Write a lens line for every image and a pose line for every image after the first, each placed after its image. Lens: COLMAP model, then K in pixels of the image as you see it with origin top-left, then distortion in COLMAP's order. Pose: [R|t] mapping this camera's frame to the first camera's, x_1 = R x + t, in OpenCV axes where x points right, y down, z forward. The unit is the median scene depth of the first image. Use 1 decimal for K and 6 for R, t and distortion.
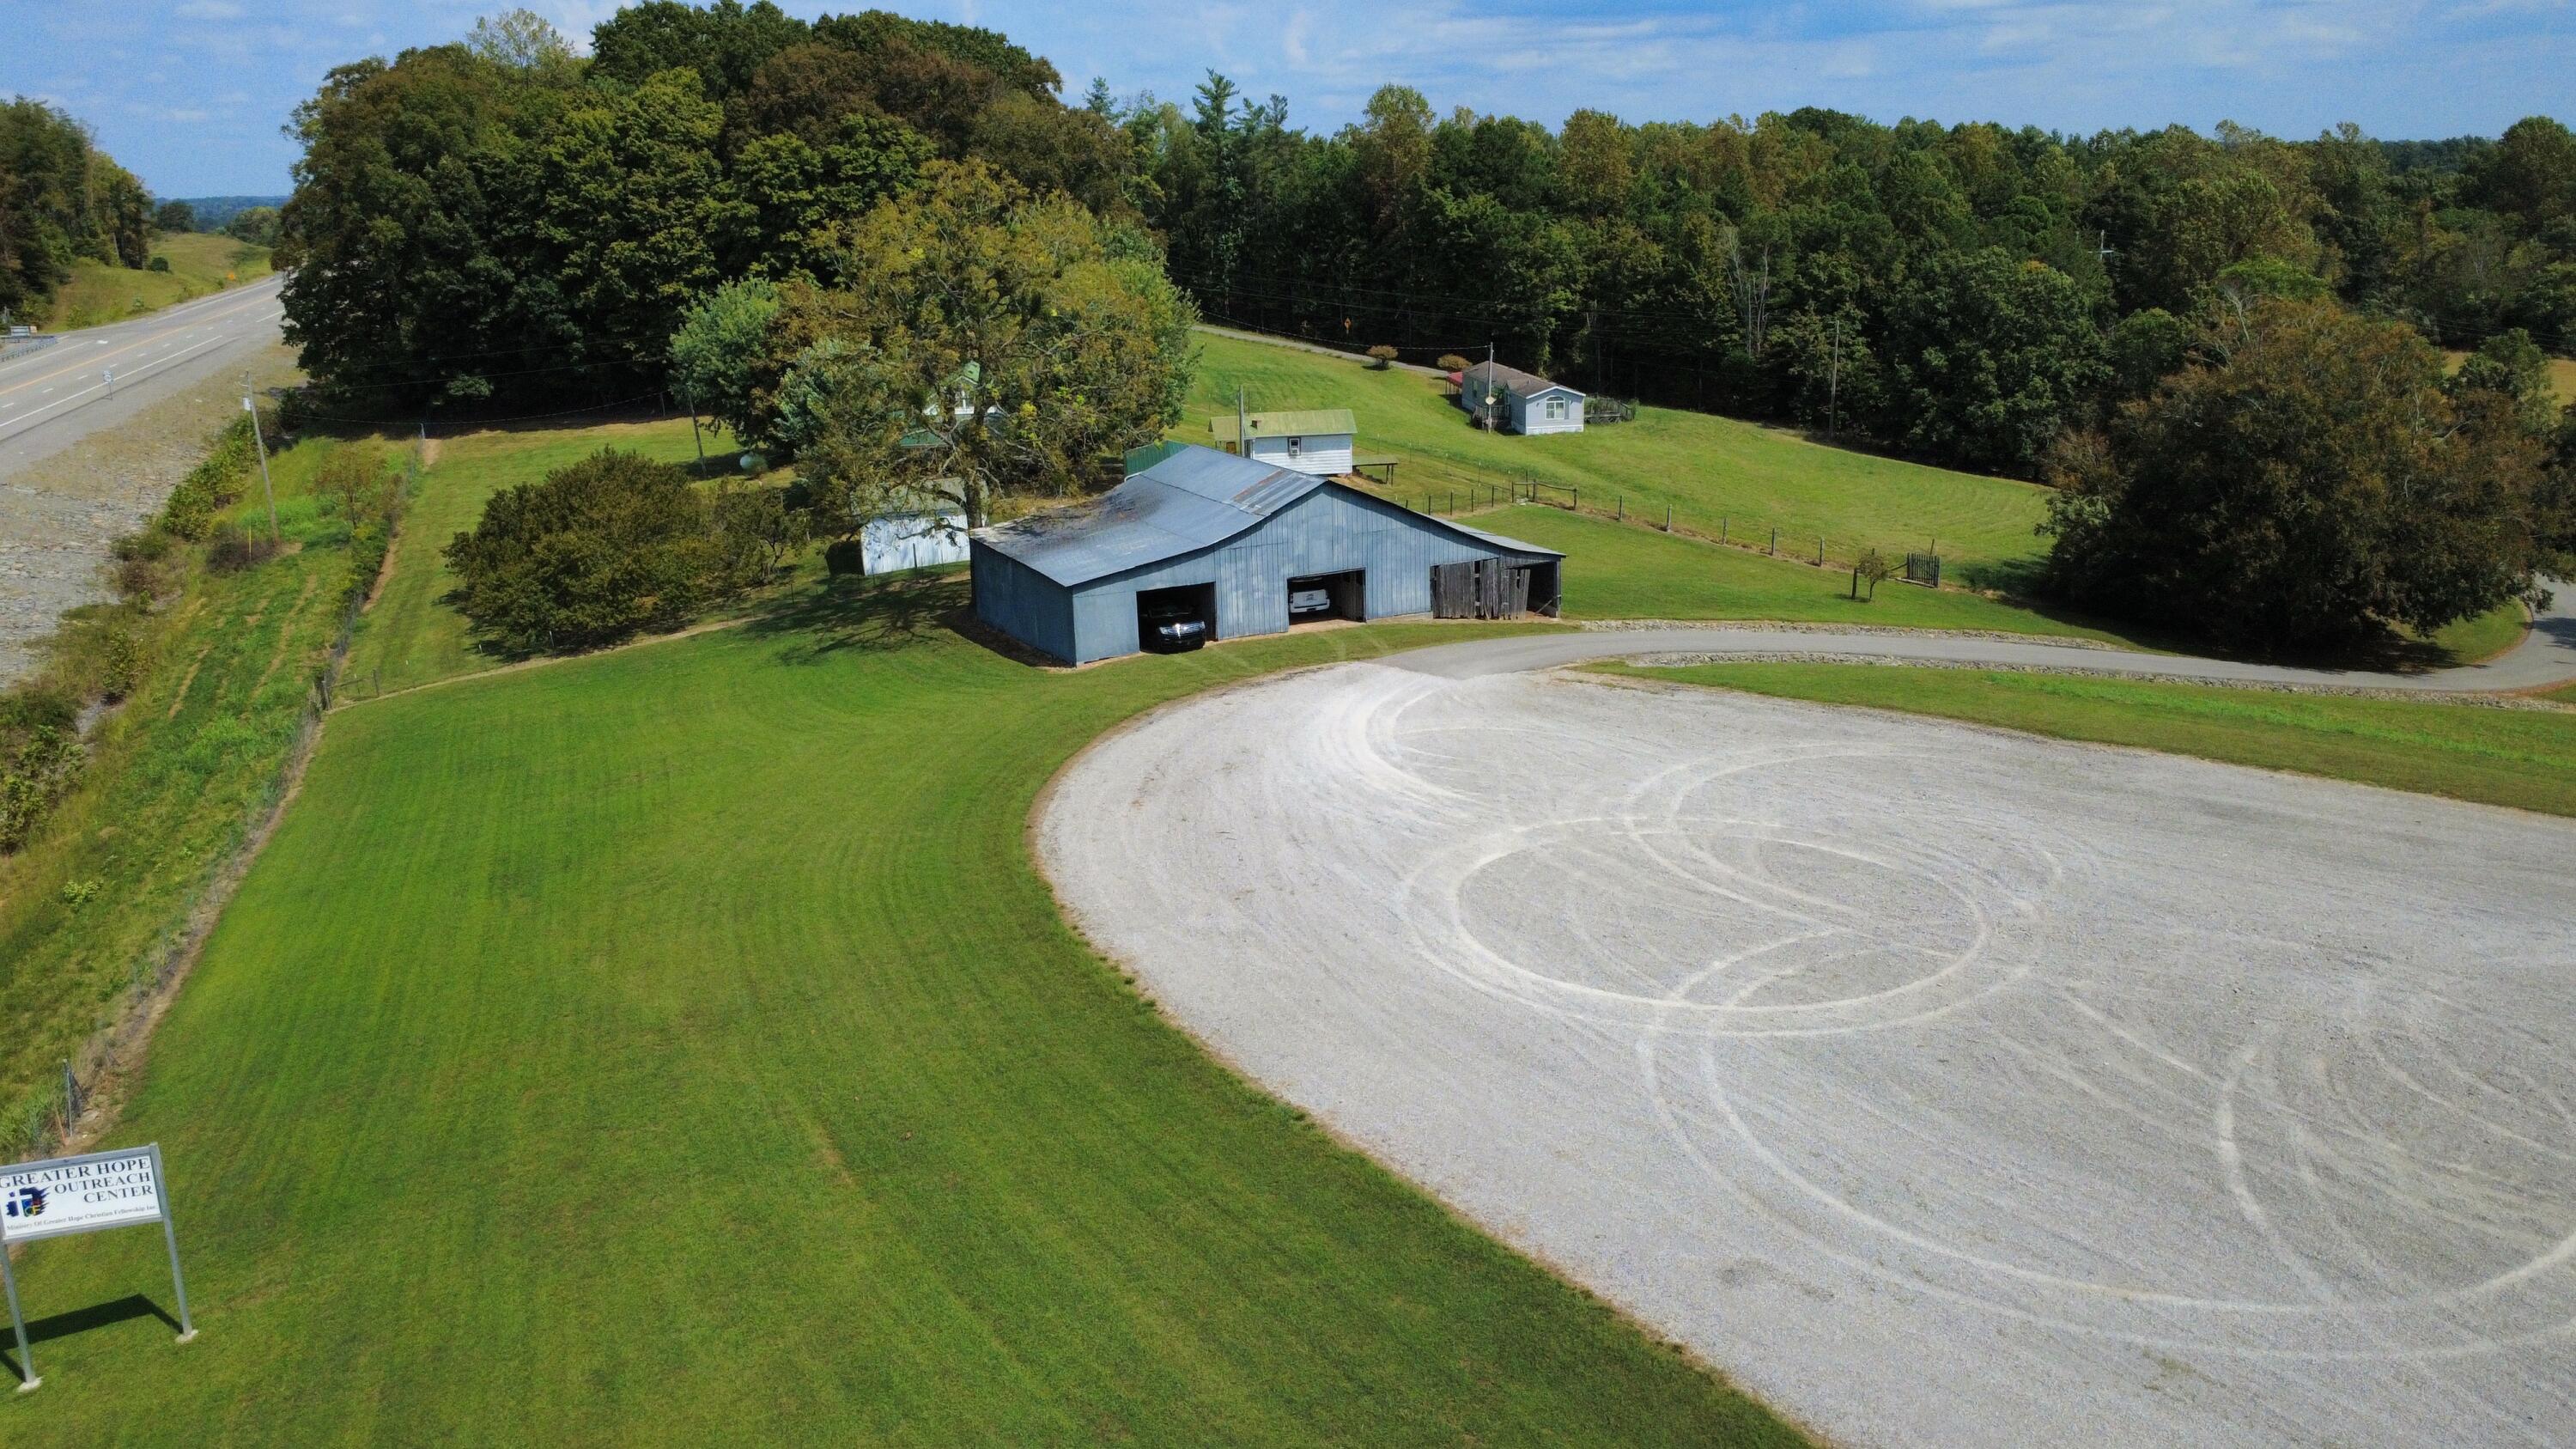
lens RADIAL K [[1864.6, 0, 1276.8], [0, 1864.6, 722.4], [0, 0, 1]] dist [0.001258, 0.005409]
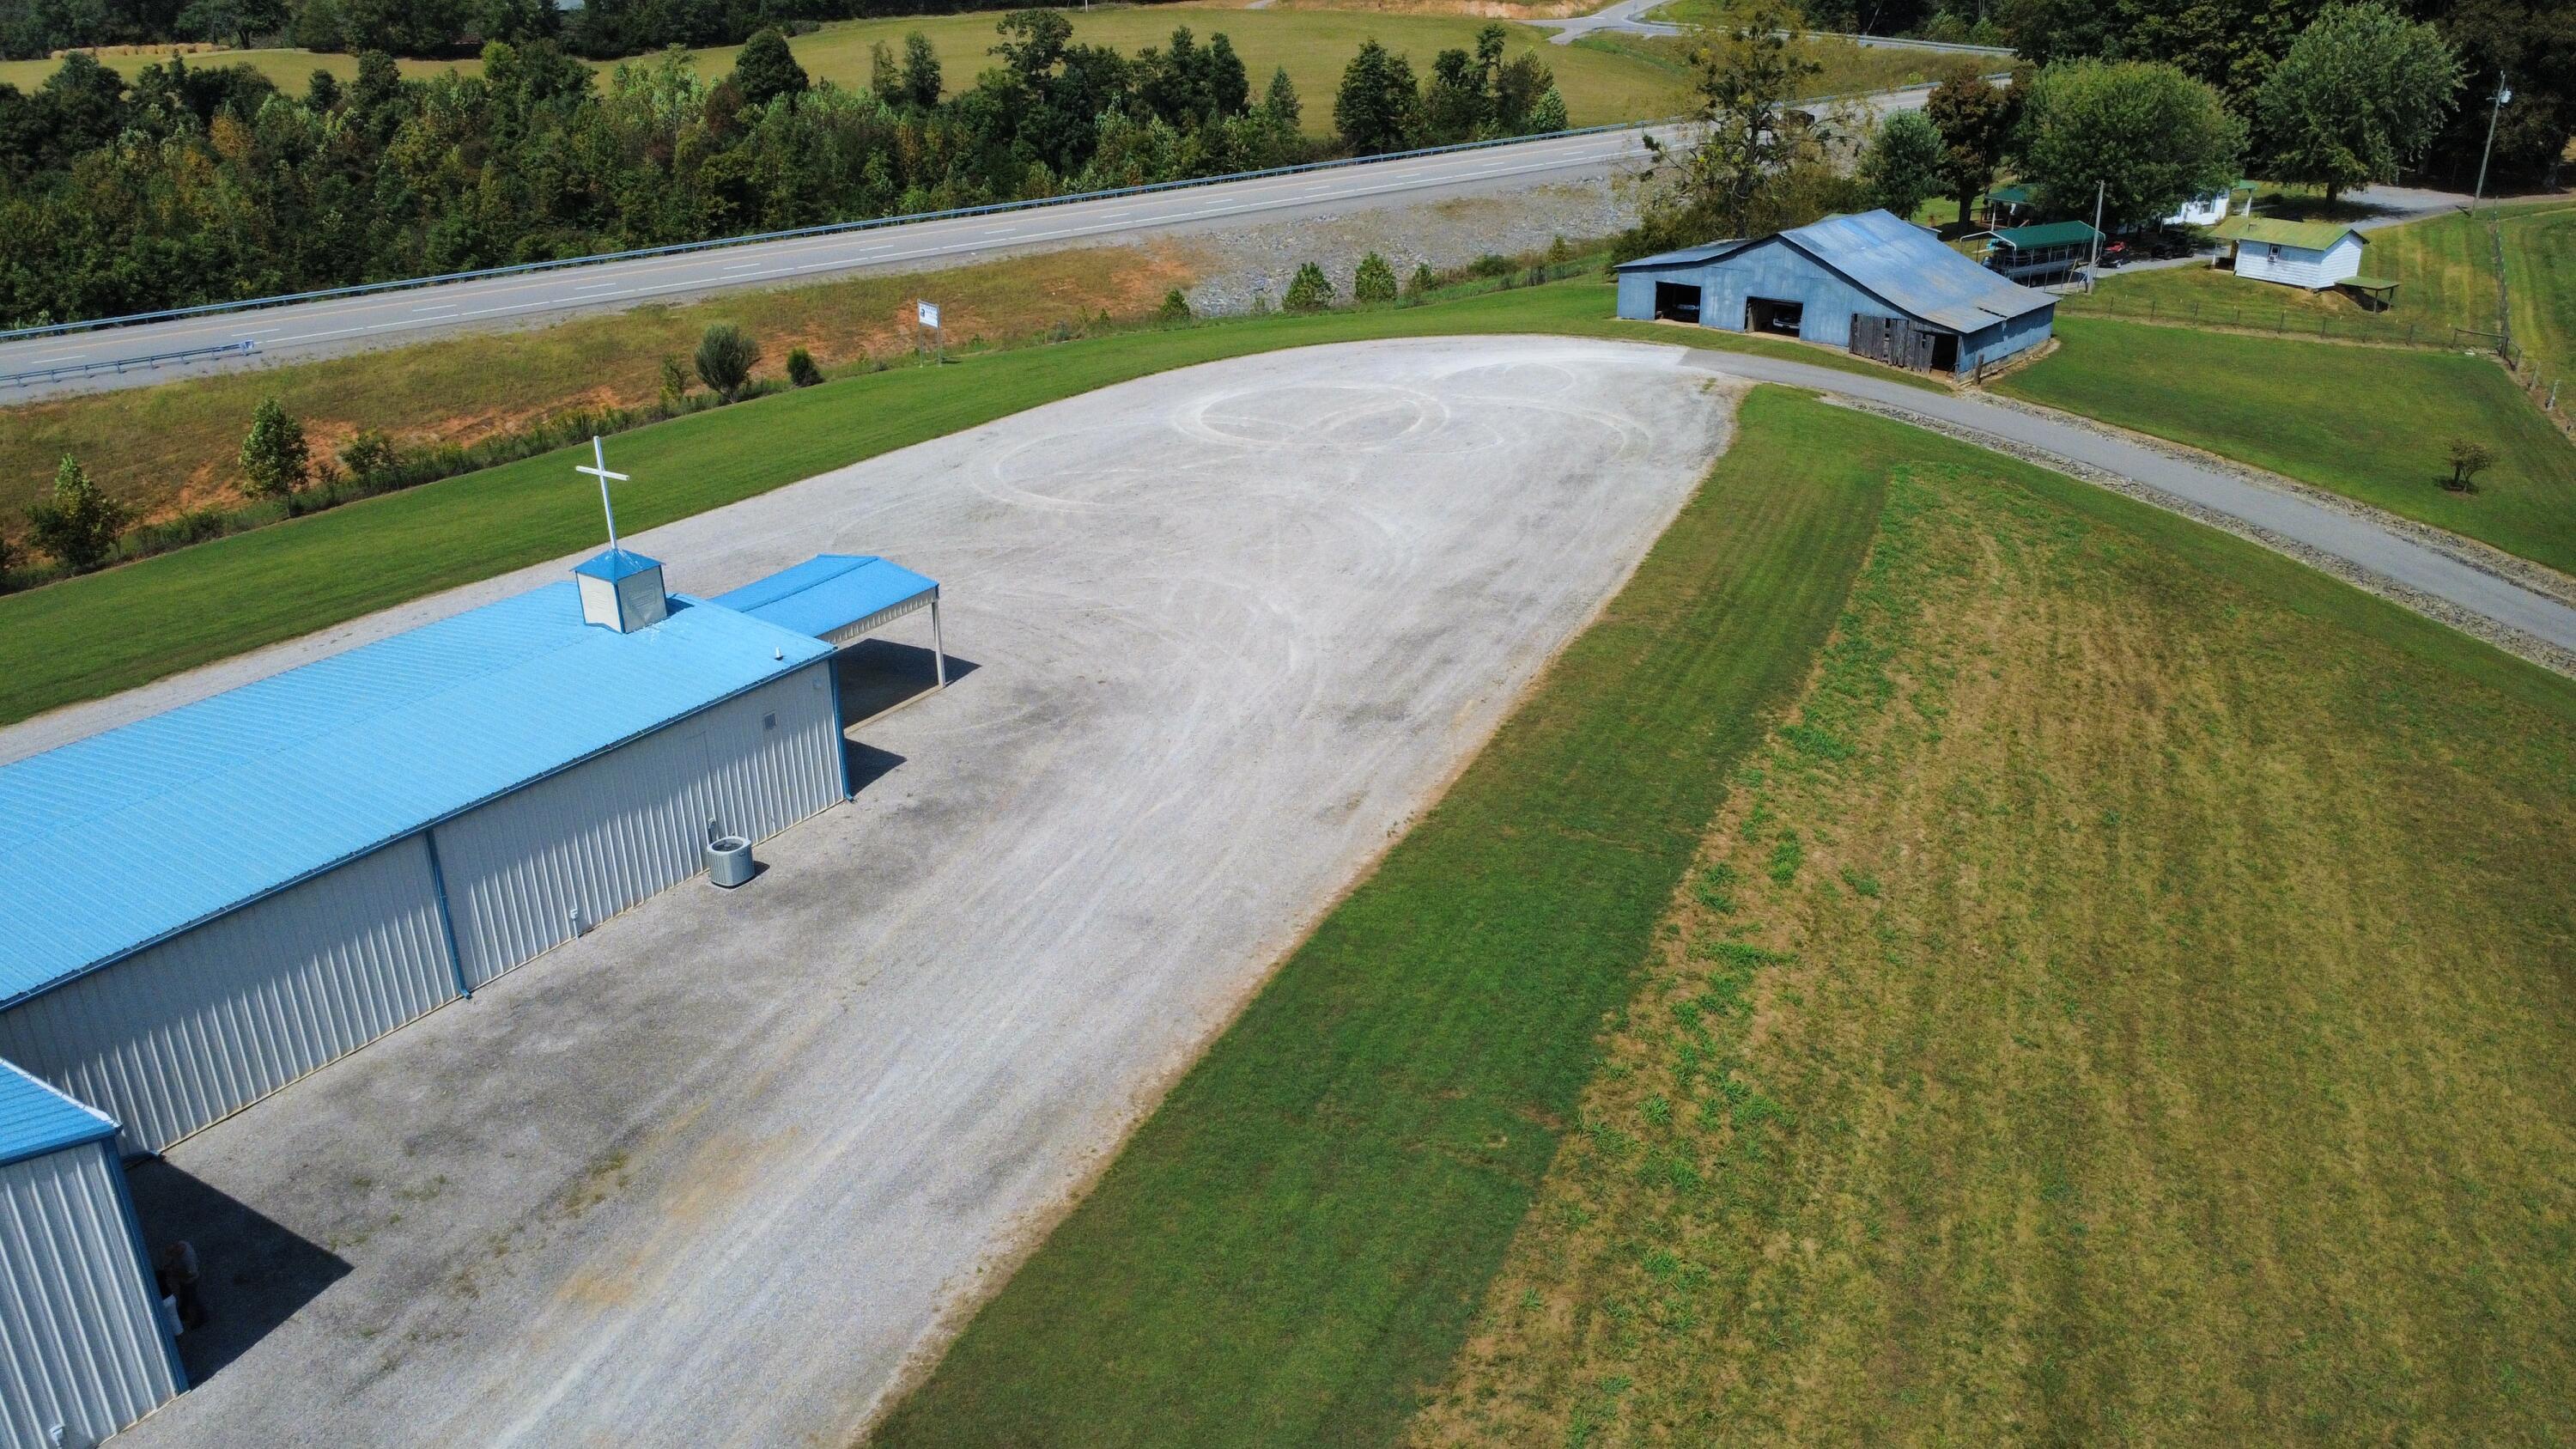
lens RADIAL K [[1864.6, 0, 1291.0], [0, 1864.6, 725.5], [0, 0, 1]] dist [0.001258, 0.005409]
pose [[0.350327, 0.379494, -0.856303, 0.637783], [-0.253049, 0.918592, 0.303572, -0.061044], [0.901797, 0.110337, 0.417838, 0.047414]]
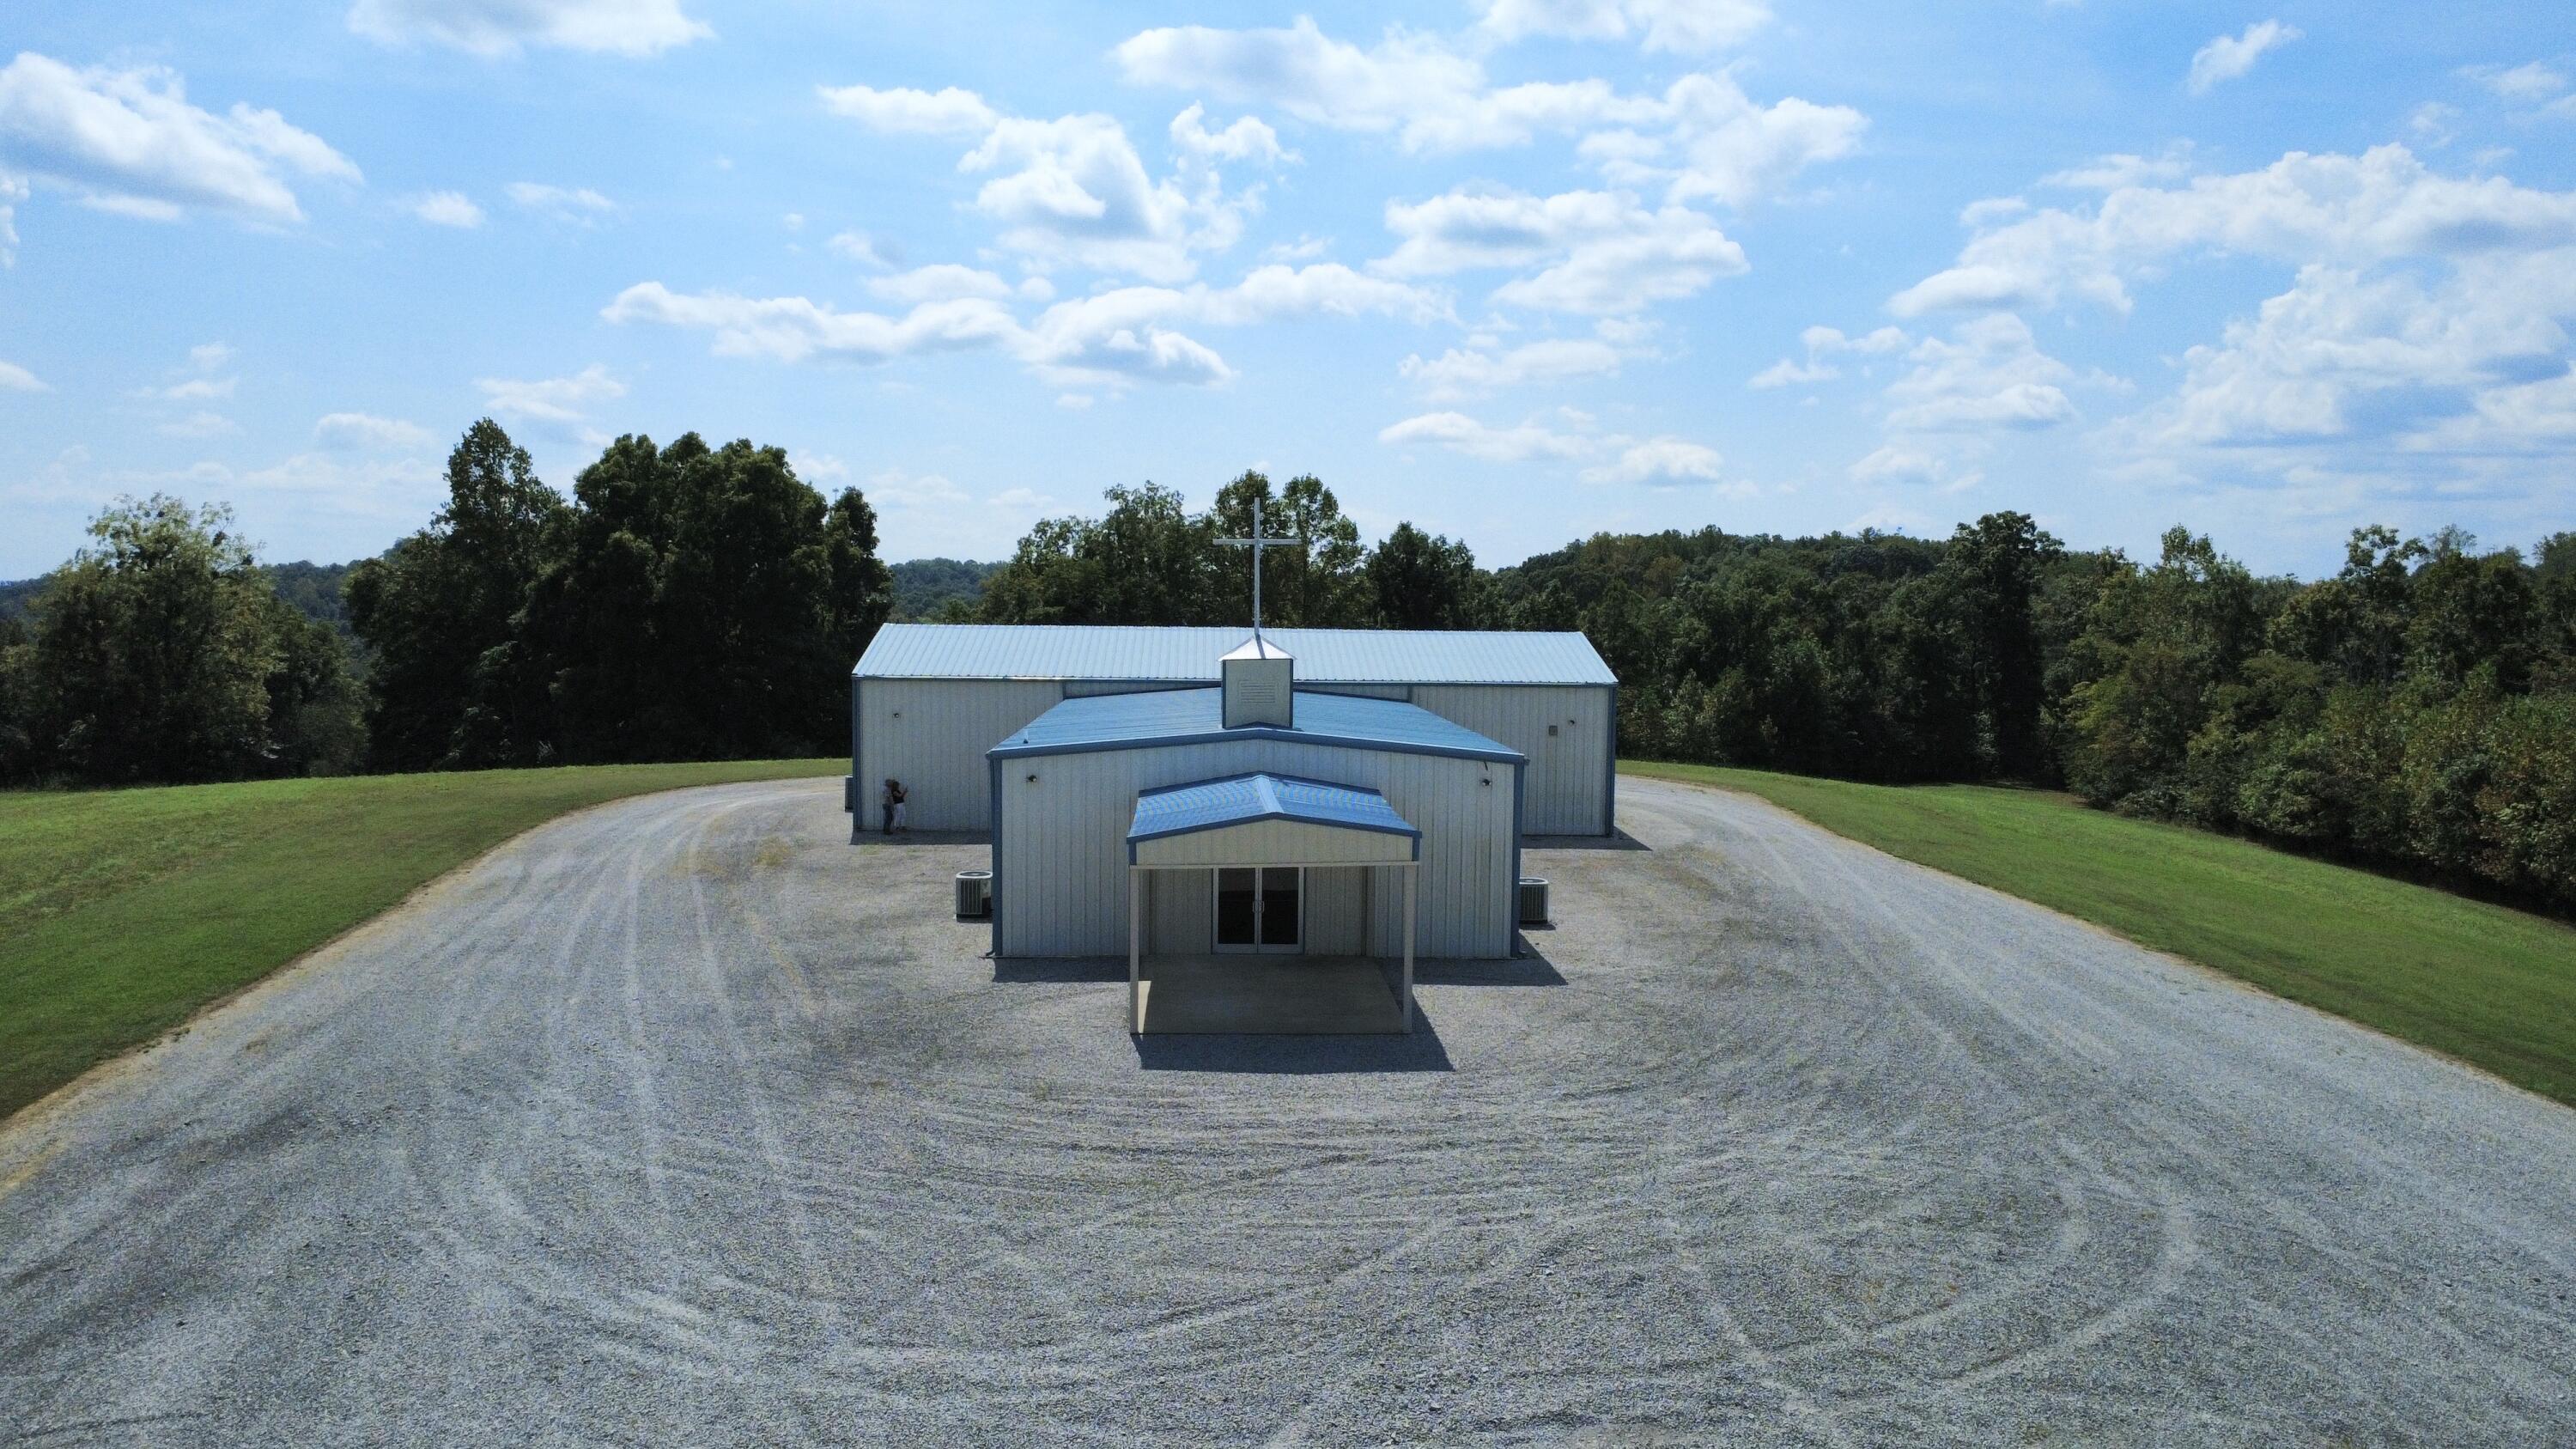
lens RADIAL K [[1864.6, 0, 1285.2], [0, 1864.6, 710.3], [0, 0, 1]] dist [0.001258, 0.005409]
pose [[-0.820389, -0.018340, 0.571512, 0.140318], [0.165050, 0.949348, 0.267390, -0.021909], [-0.547467, 0.313692, -0.775807, 0.289075]]
